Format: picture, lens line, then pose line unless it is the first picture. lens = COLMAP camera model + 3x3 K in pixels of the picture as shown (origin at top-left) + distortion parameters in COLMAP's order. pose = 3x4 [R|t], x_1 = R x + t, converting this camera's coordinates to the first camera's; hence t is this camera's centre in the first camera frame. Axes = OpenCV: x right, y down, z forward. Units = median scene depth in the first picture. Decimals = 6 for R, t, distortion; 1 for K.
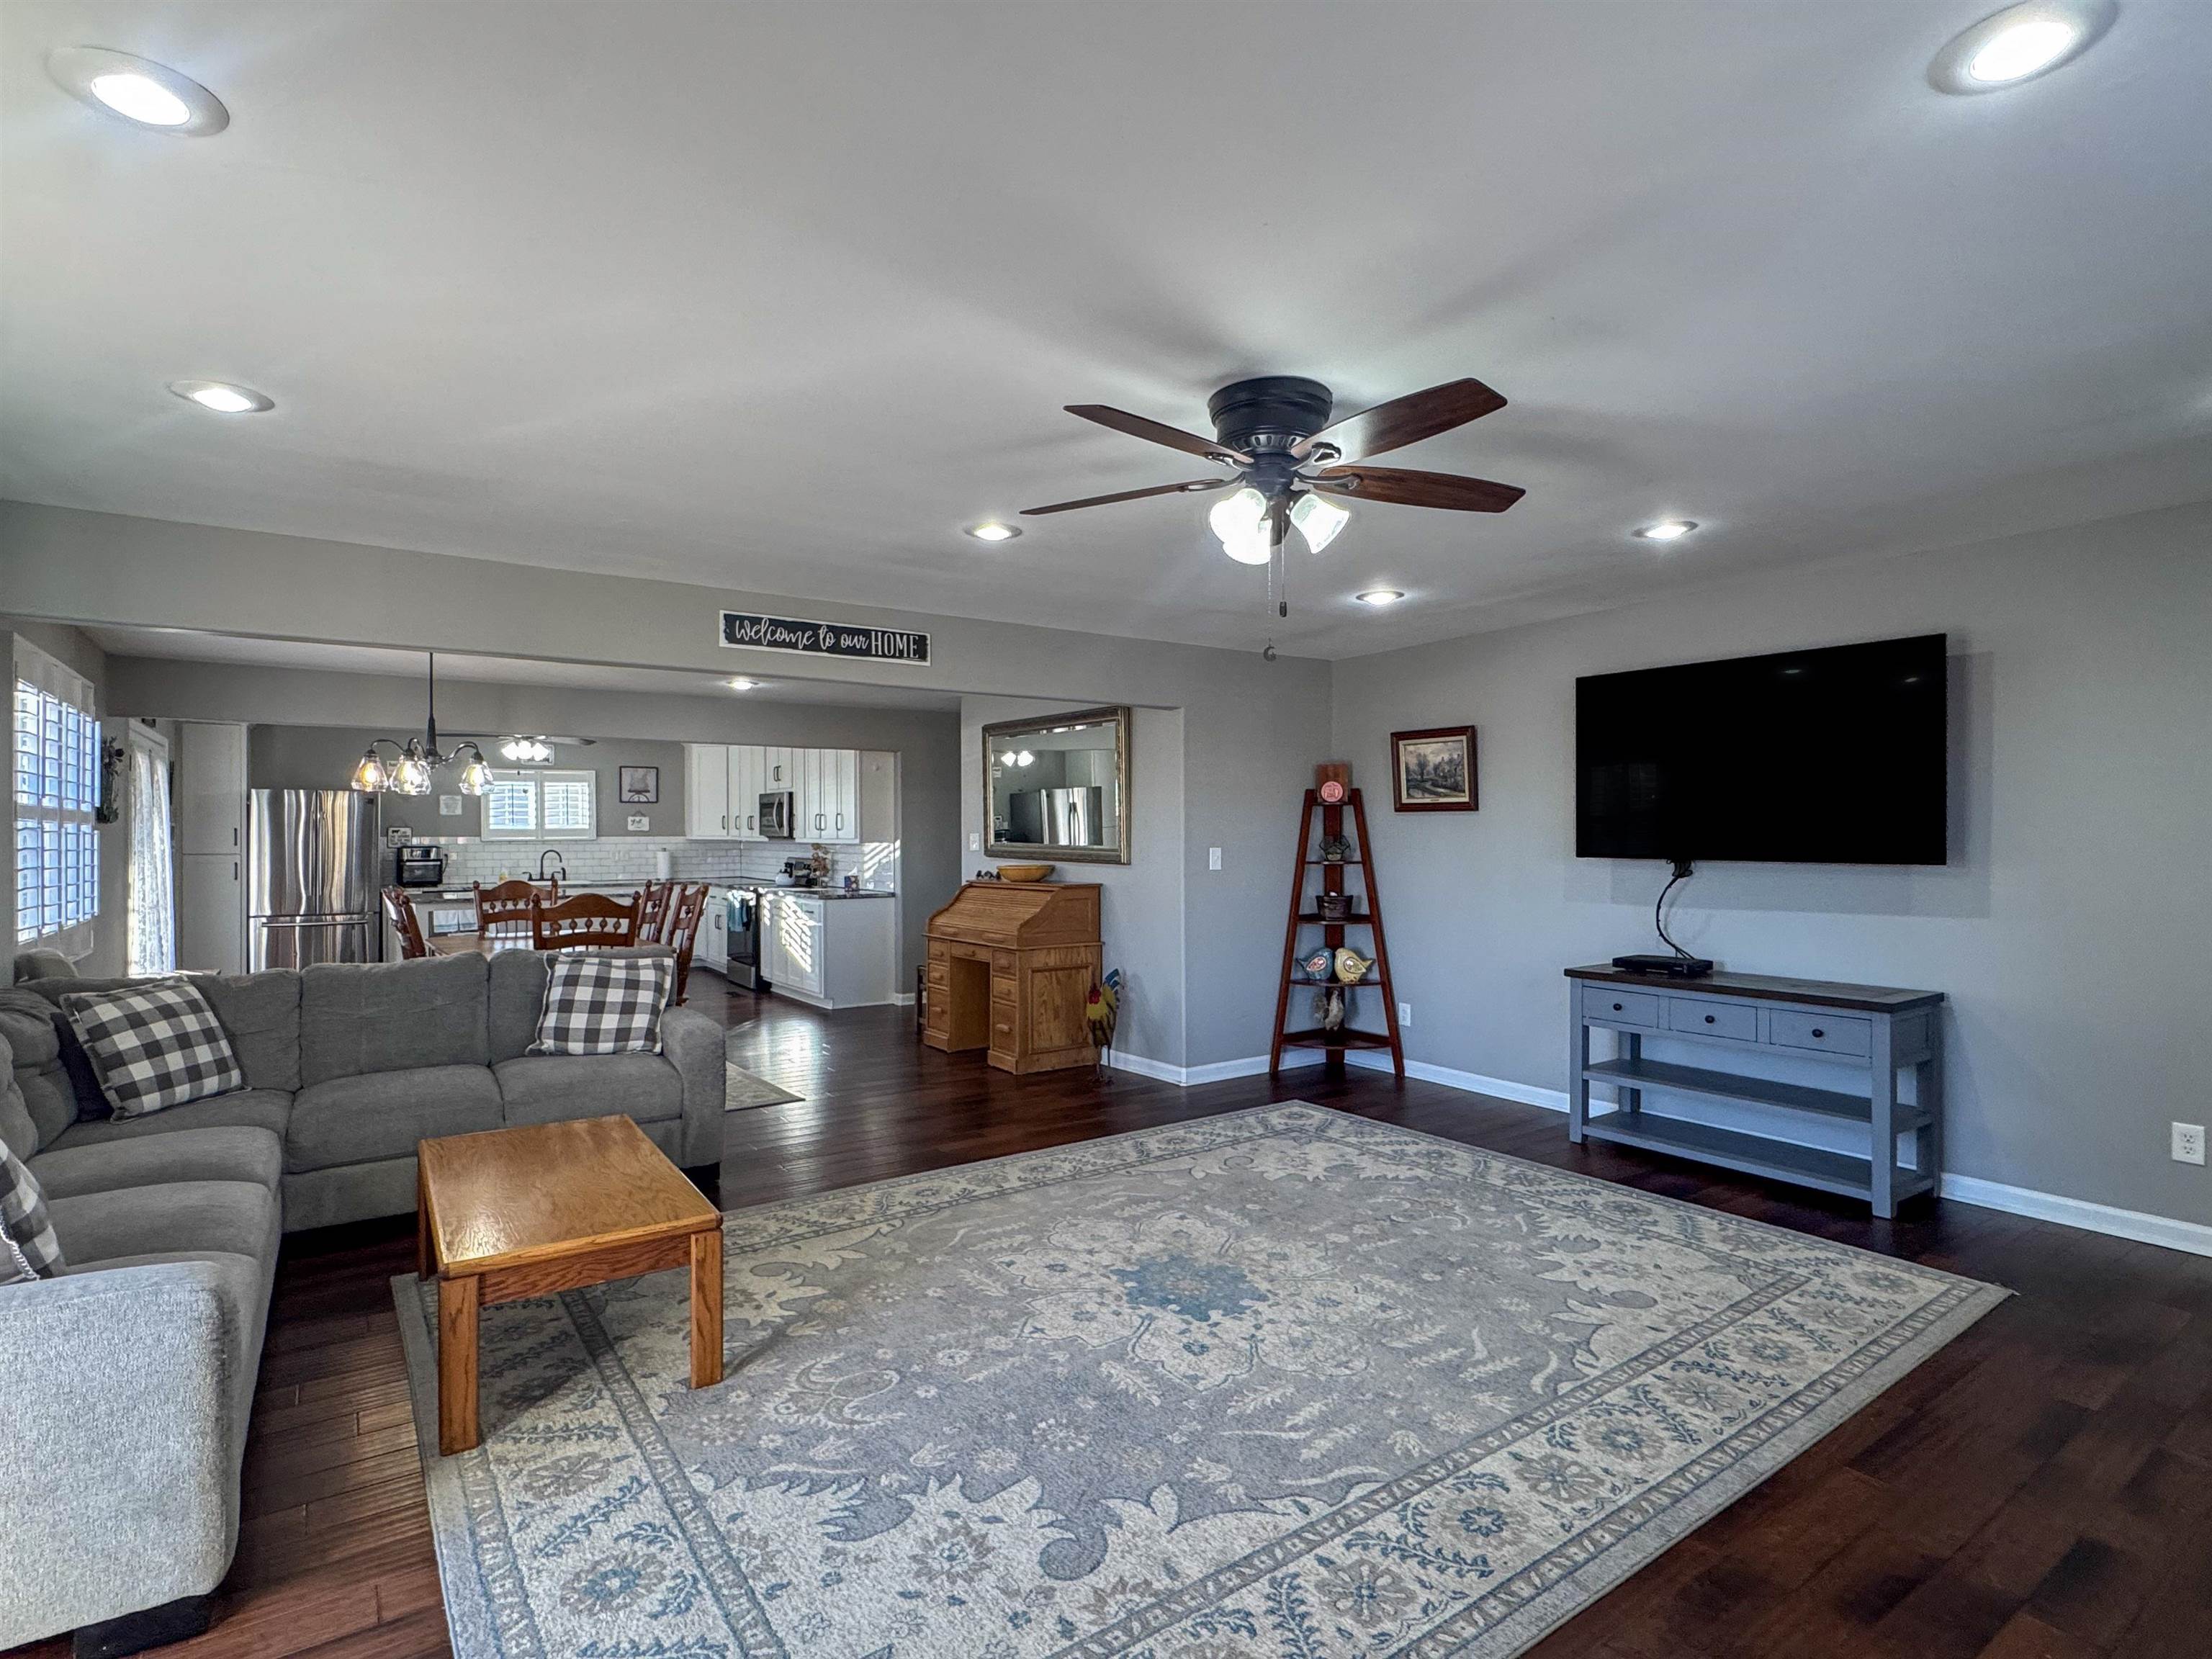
lens RADIAL K [[1118.2, 0, 1103.8], [0, 1118.2, 831.1], [0, 0, 1]] dist [-0.005749, 0.001638]
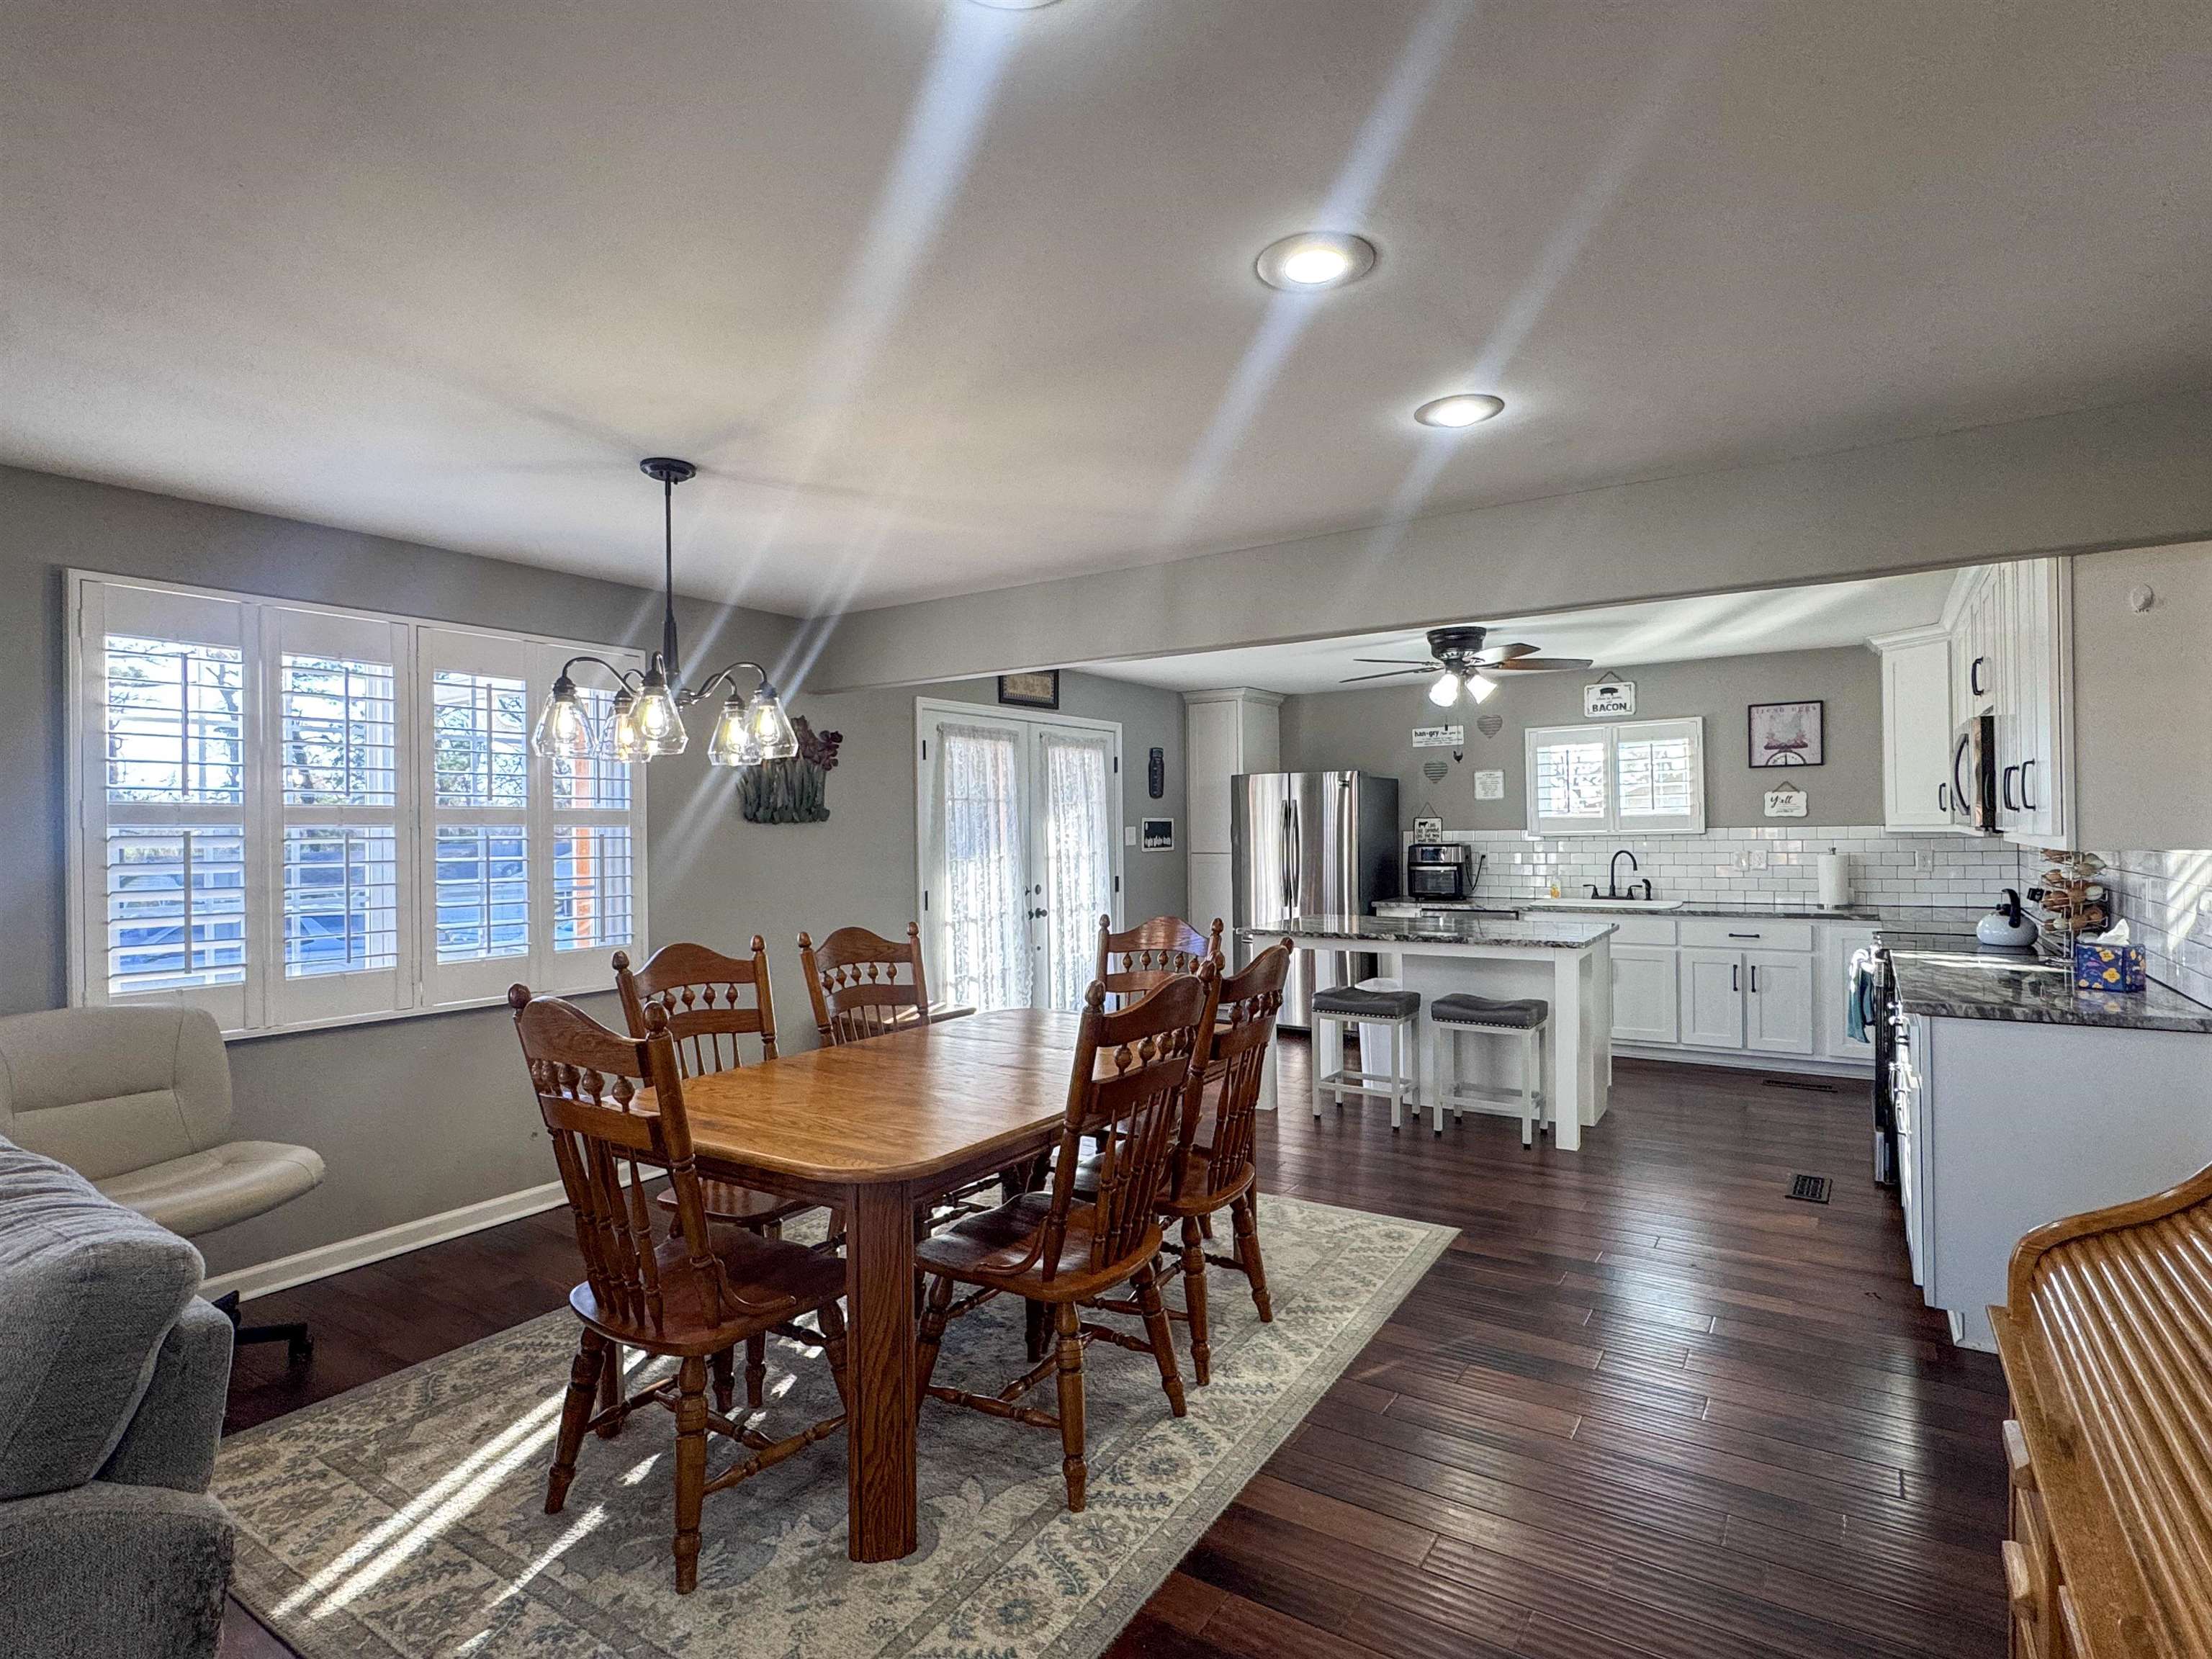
lens RADIAL K [[1118.2, 0, 1105.7], [0, 1118.2, 830.3], [0, 0, 1]] dist [-0.005749, 0.001638]
pose [[0.365107, -0.004738, -0.930954, -0.056484], [0.014688, 0.999892, 0.000672, 0.002967], [0.930850, -0.013919, 0.365137, 1.400953]]
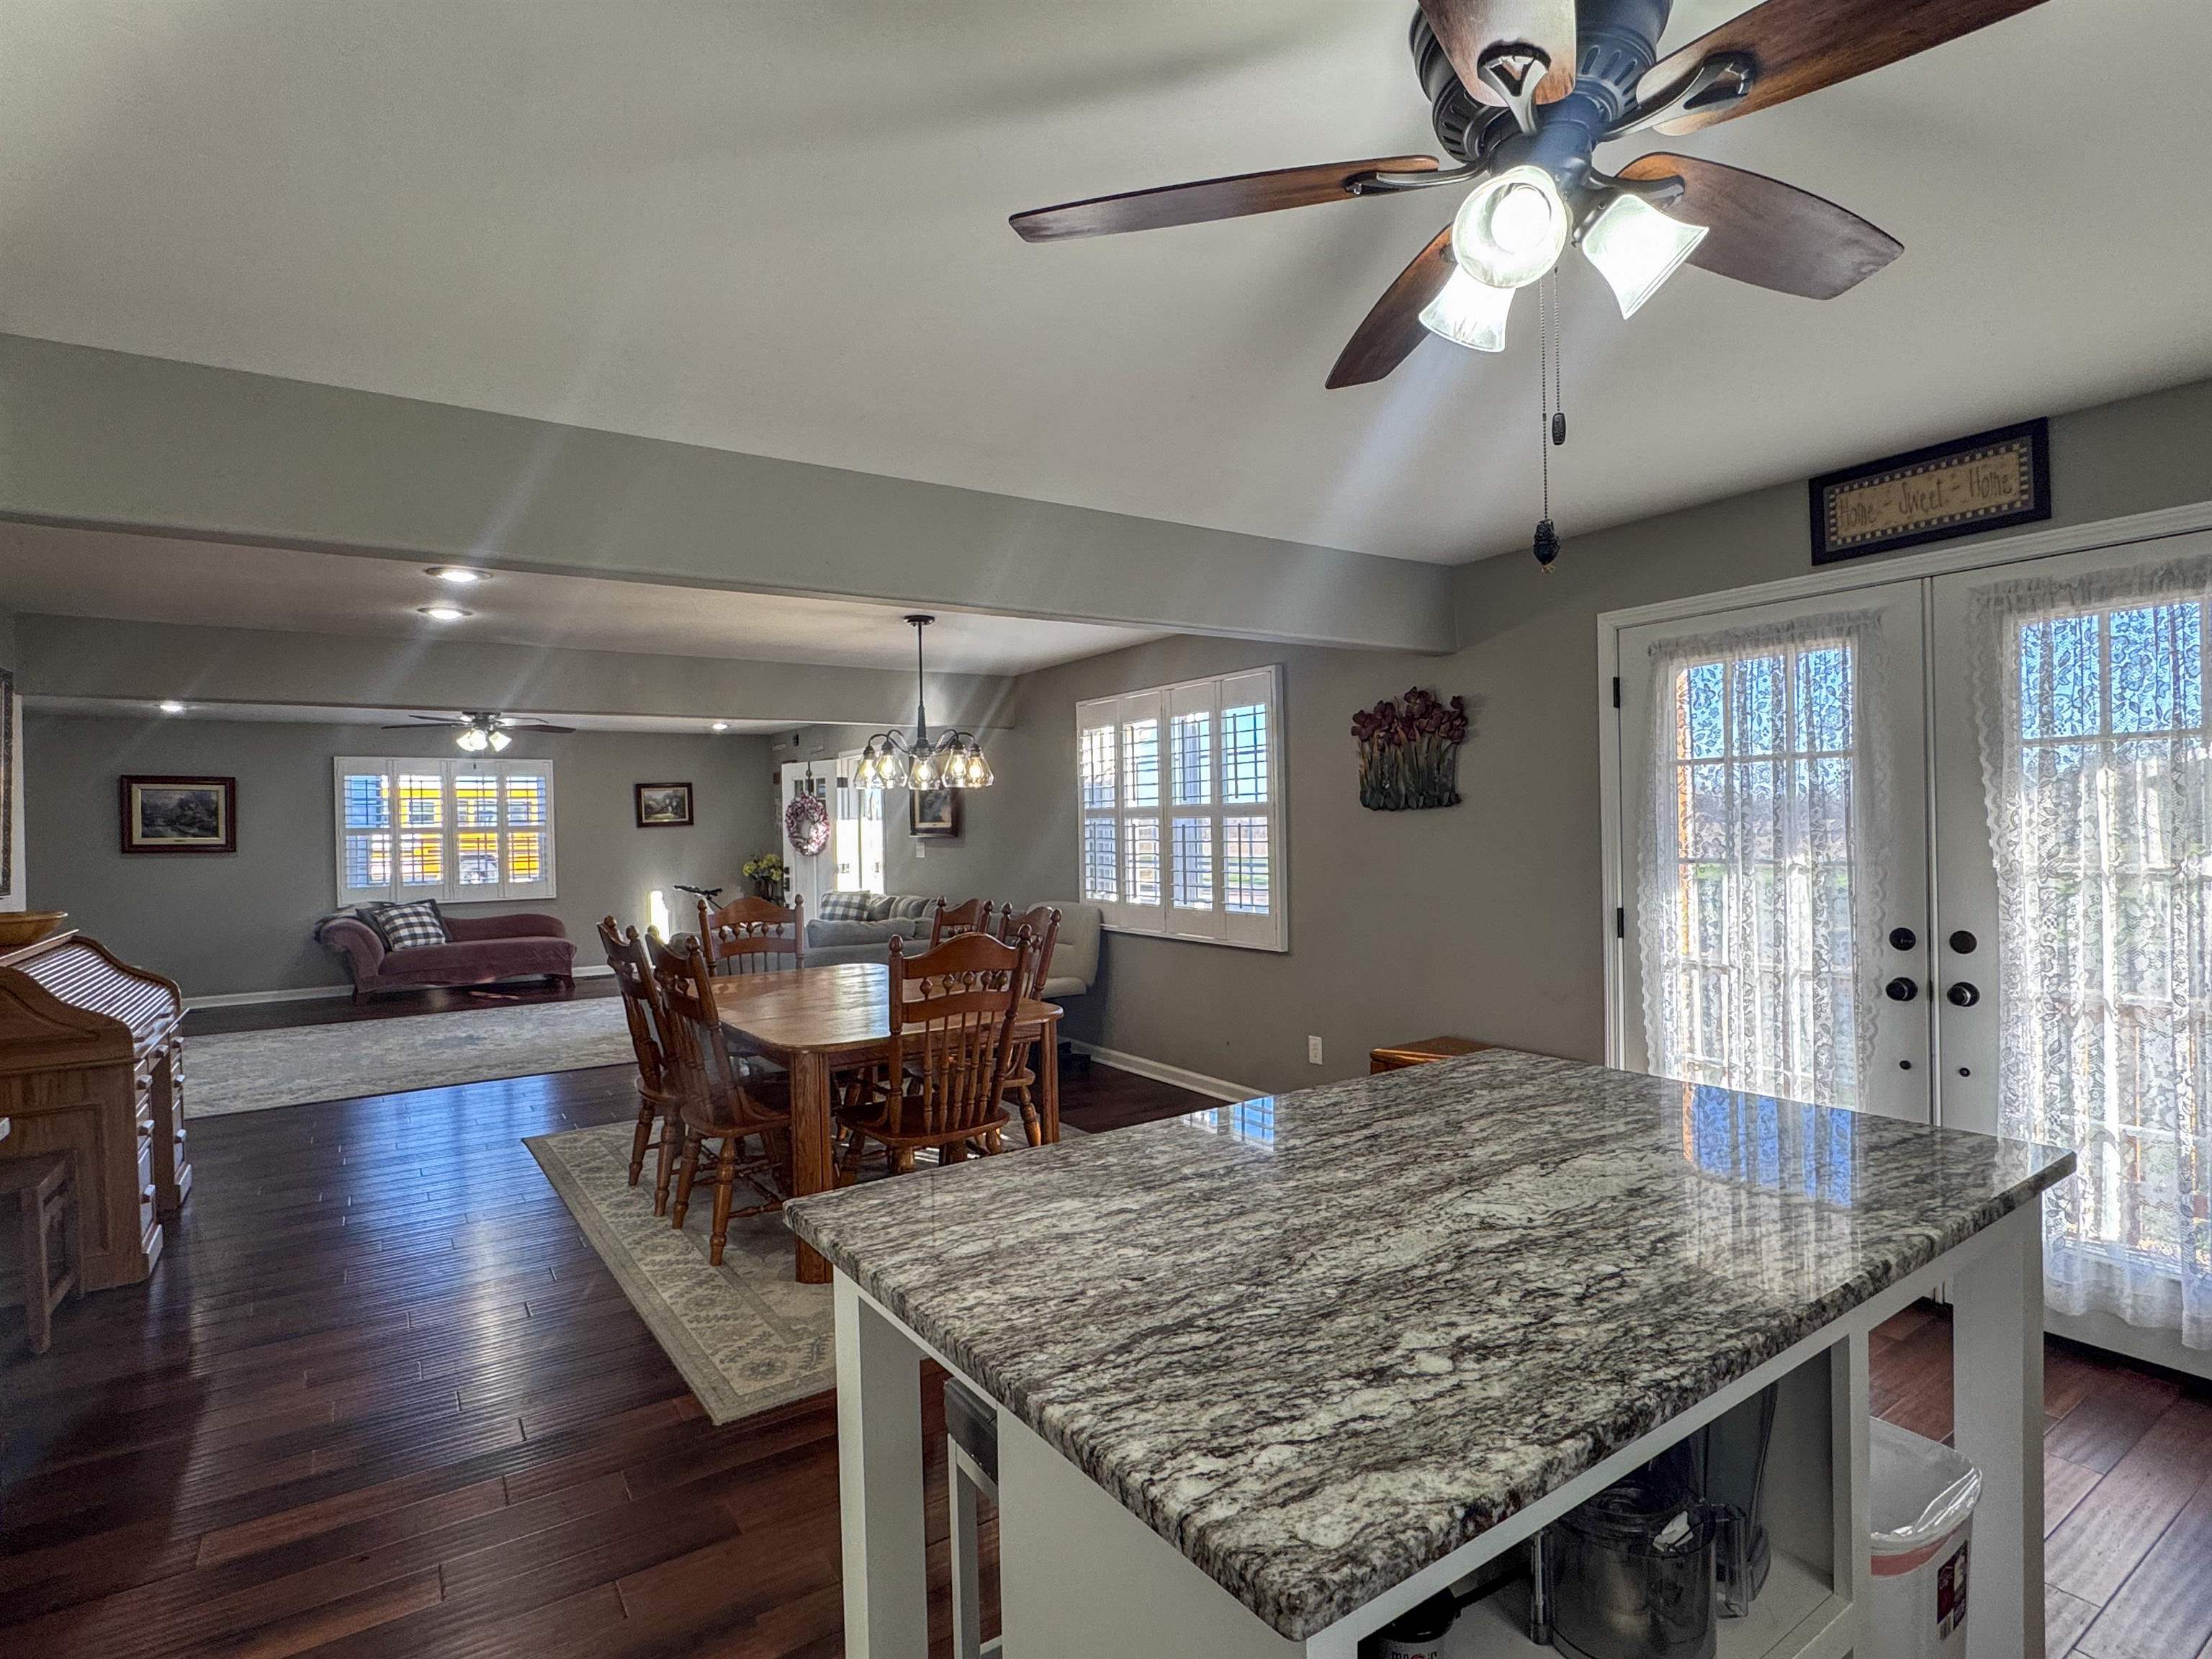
lens RADIAL K [[1118.2, 0, 1108.5], [0, 1118.2, 830.2], [0, 0, 1]] dist [-0.005749, 0.001638]
pose [[-0.999518, 0.022208, 0.021700, -1.084846], [0.022296, 0.999744, 0.003812, 0.000009], [-0.021610, 0.004294, -0.999757, 2.675181]]
